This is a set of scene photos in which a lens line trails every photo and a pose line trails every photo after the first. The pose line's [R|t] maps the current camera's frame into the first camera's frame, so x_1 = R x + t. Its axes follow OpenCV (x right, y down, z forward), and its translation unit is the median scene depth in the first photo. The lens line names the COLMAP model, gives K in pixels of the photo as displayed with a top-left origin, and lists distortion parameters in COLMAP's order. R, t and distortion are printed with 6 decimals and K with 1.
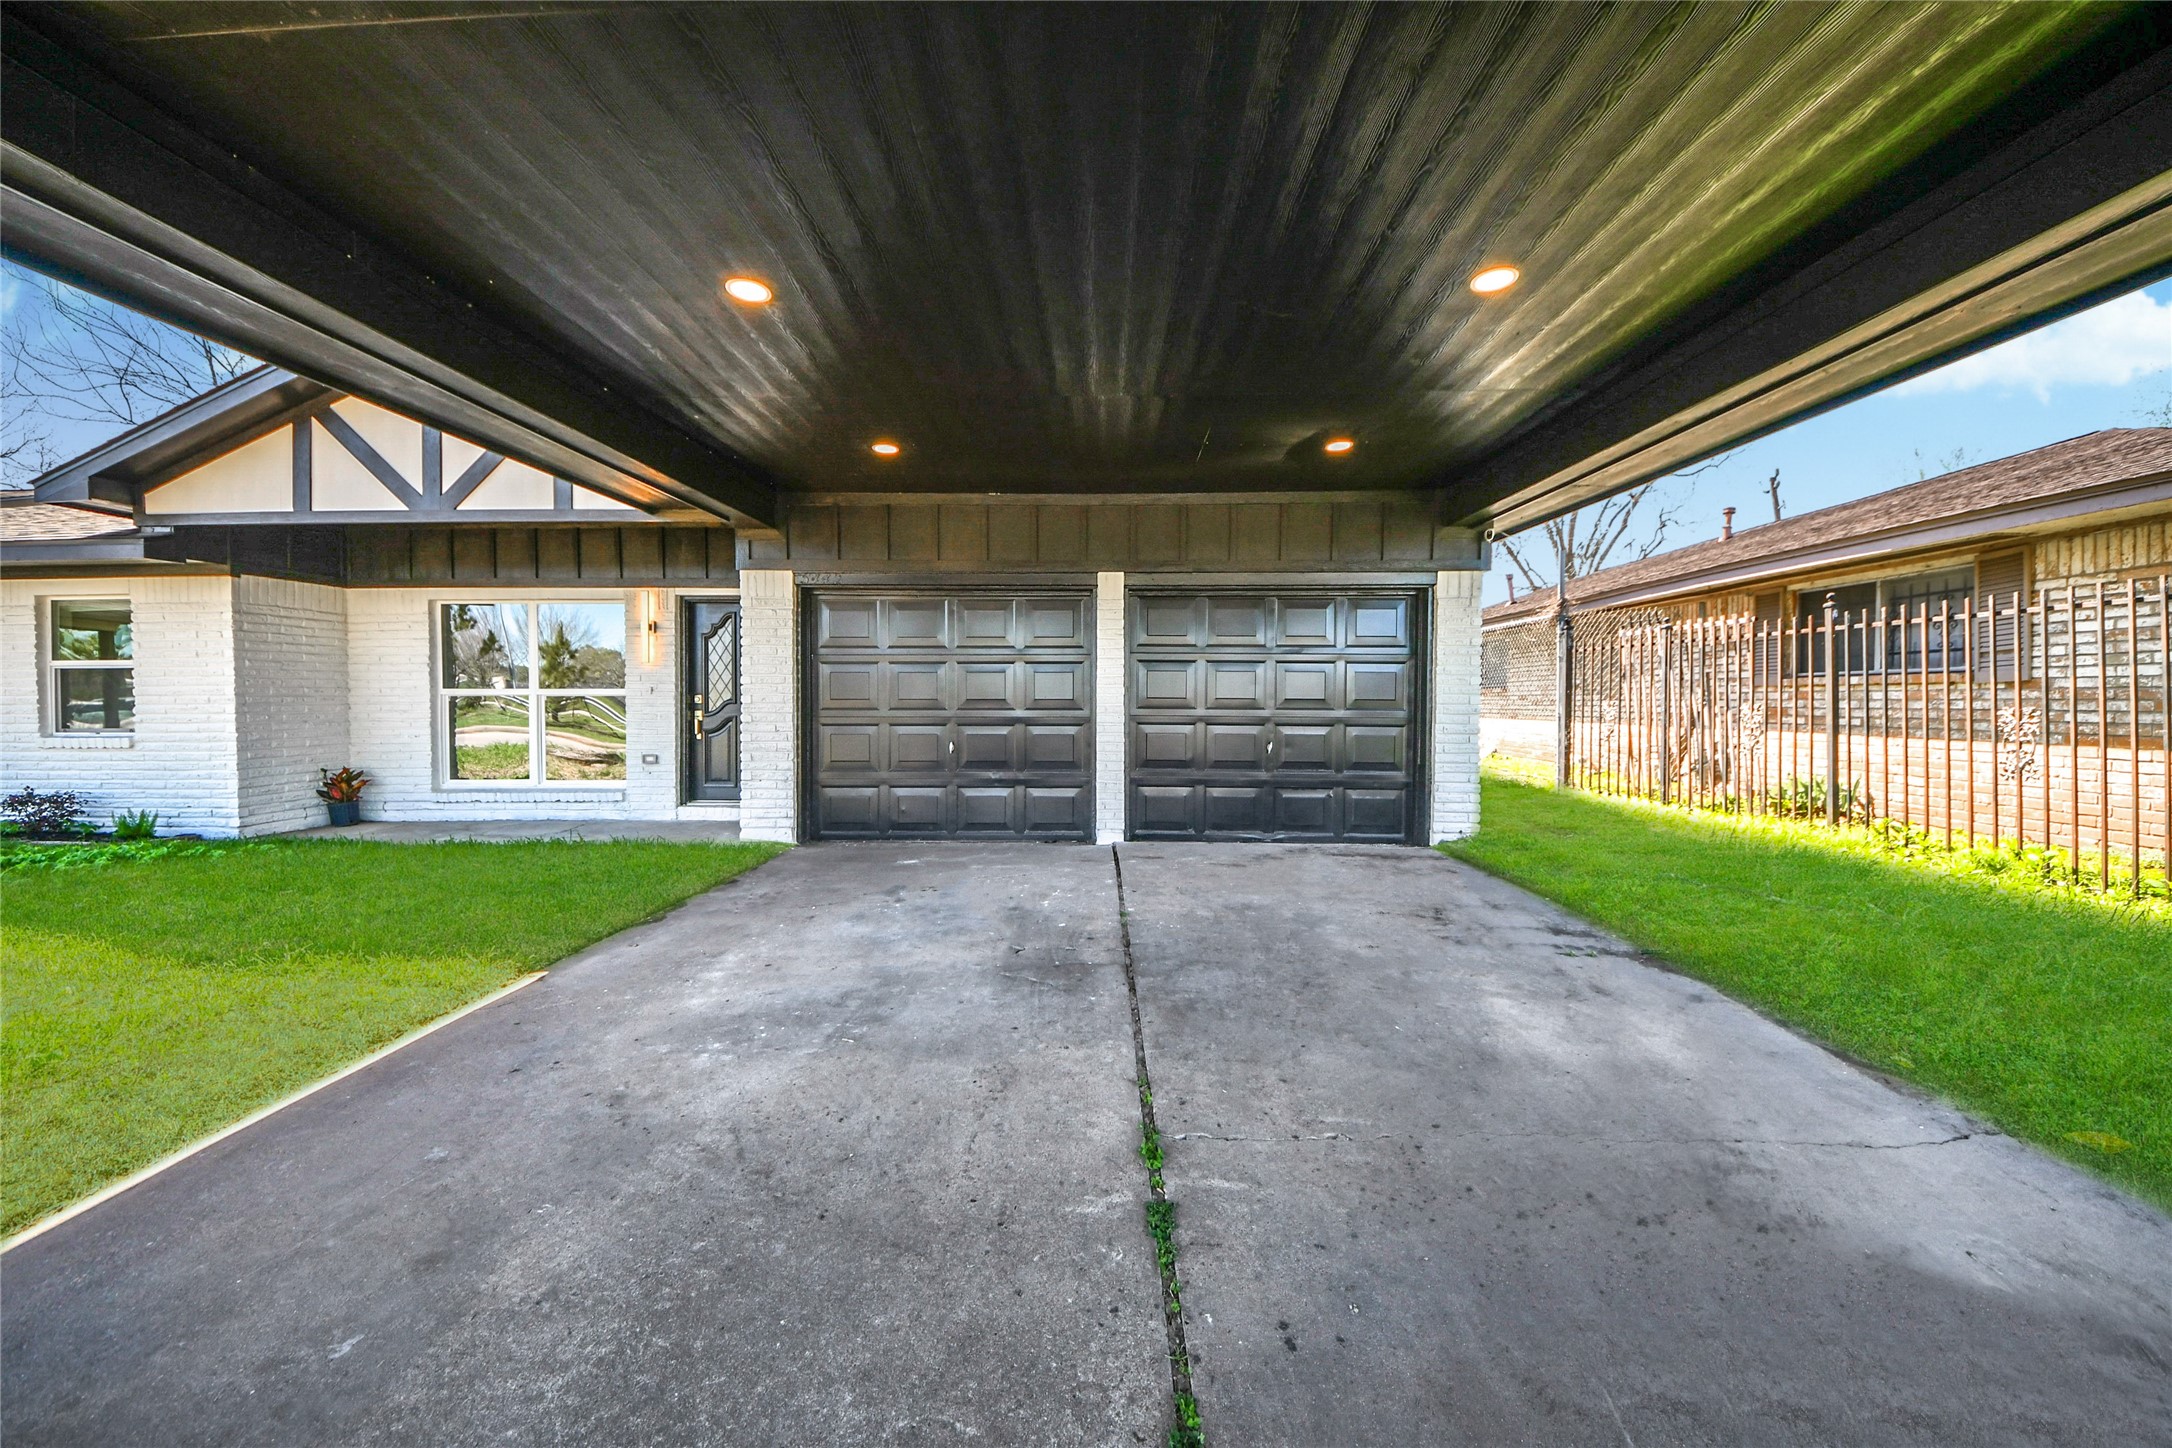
lens RADIAL K [[777.2, 0, 1078.1], [0, 777.2, 704.1], [0, 0, 1]] dist [0.039071, -0.011842]
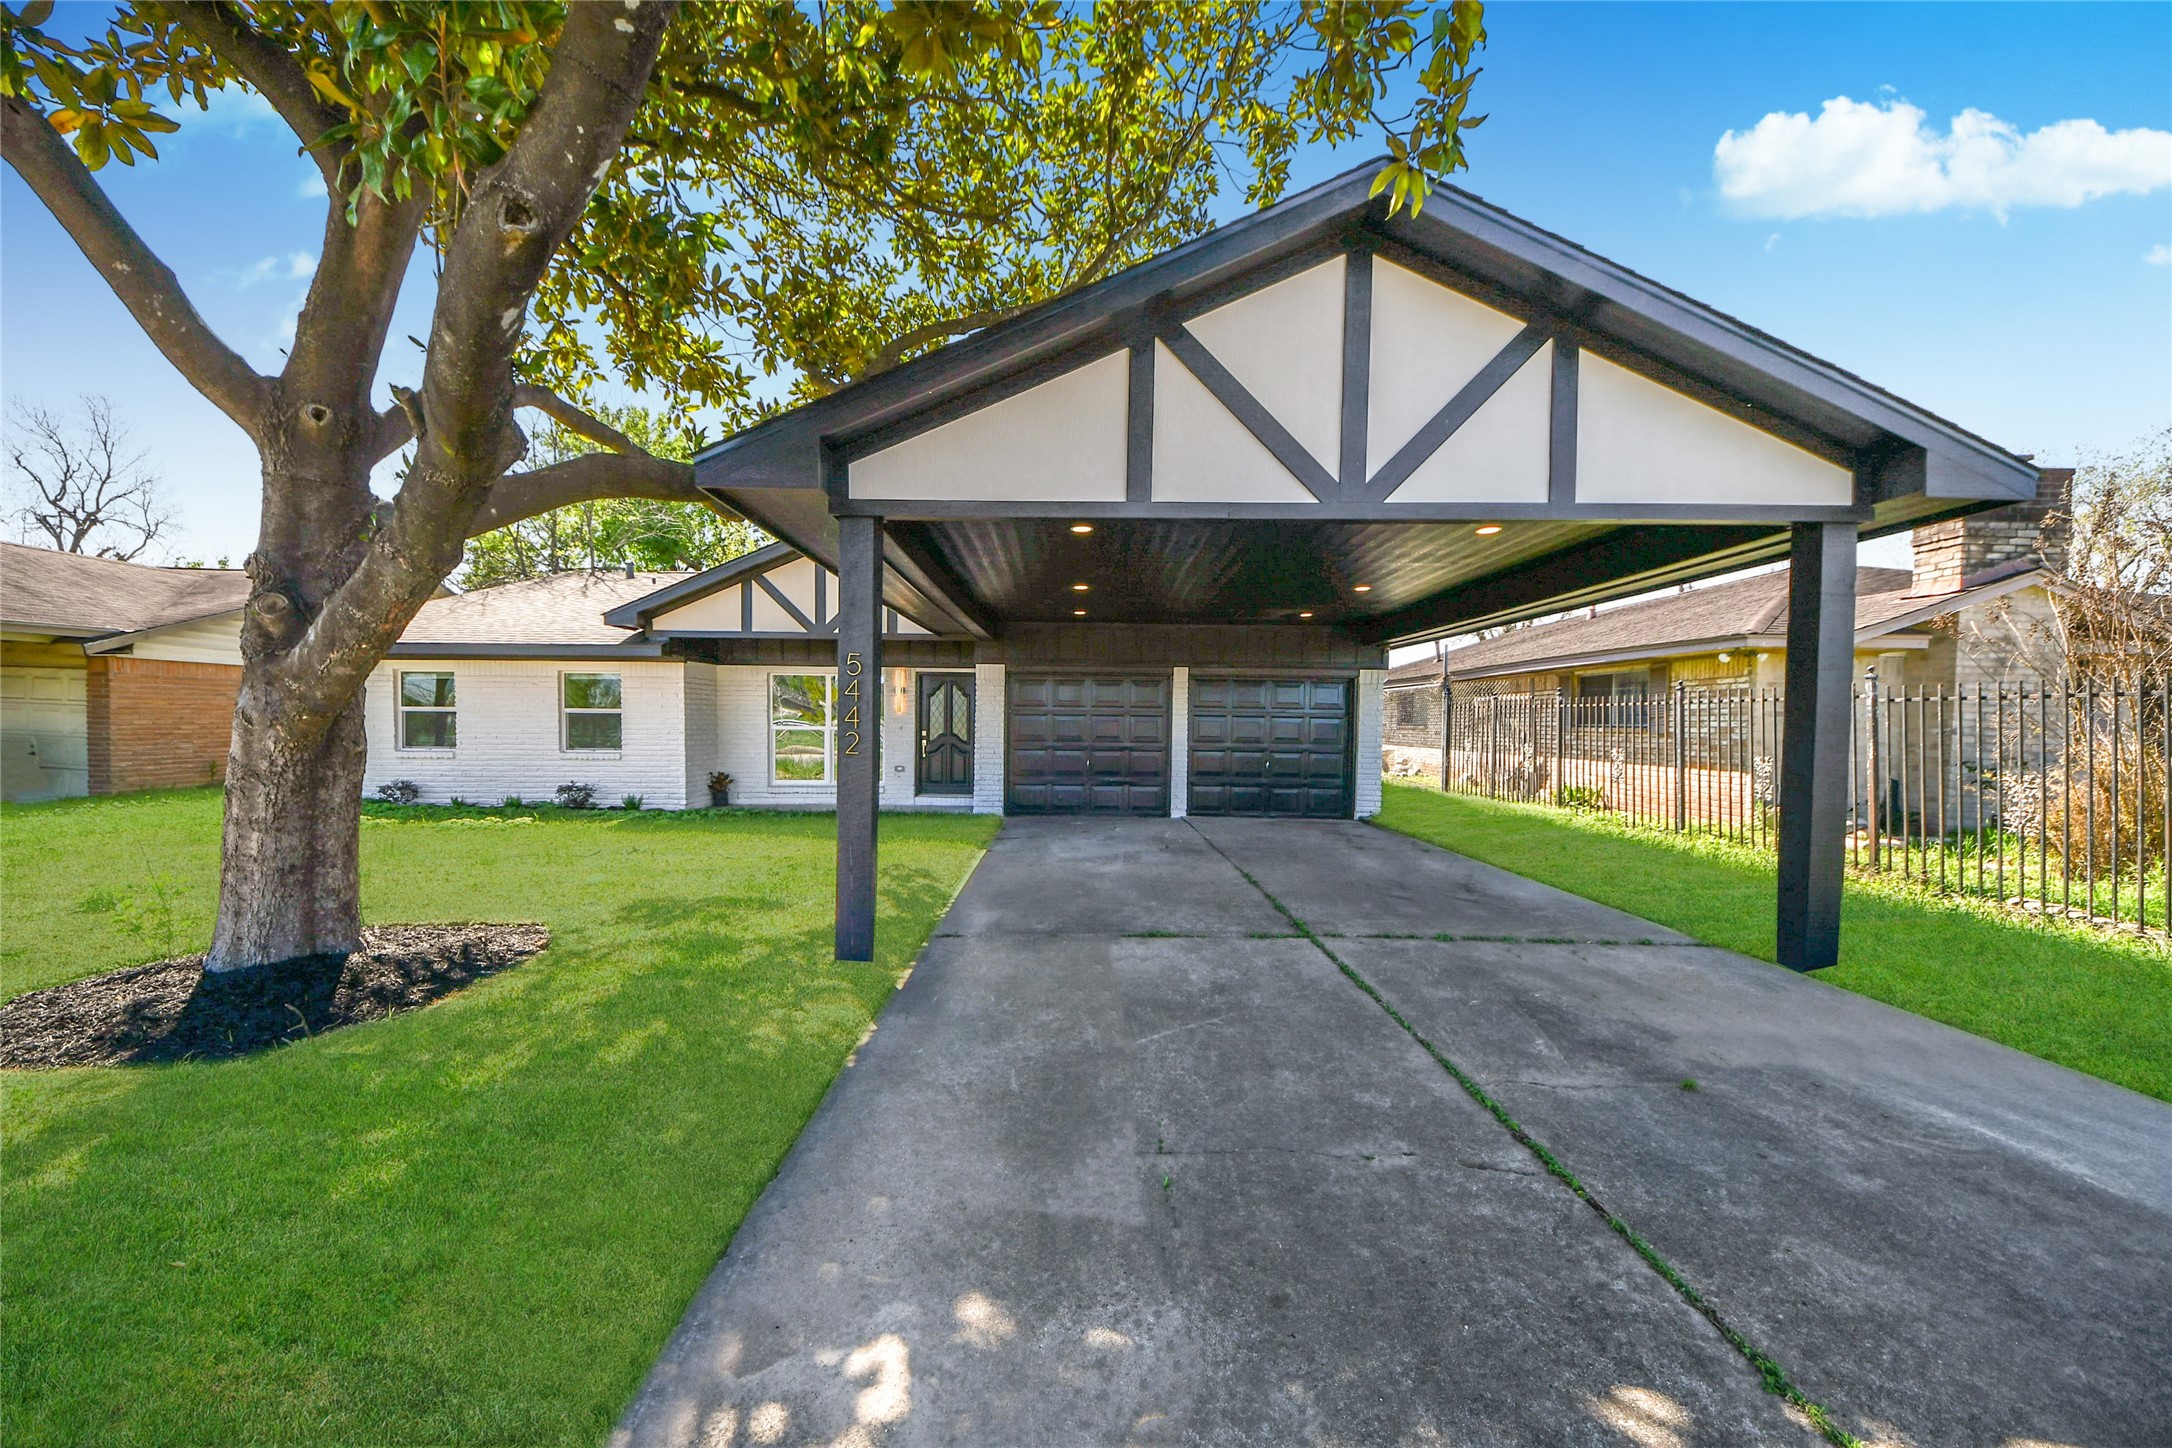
lens RADIAL K [[777.2, 0, 1076.3], [0, 777.2, 725.1], [0, 0, 1]] dist [0.039071, -0.011842]
pose [[0.999471, 0.009964, 0.030973, -0.244463], [-0.009987, 0.999950, 0.000600, -0.031786], [-0.030965, -0.000909, 0.999520, -0.761344]]
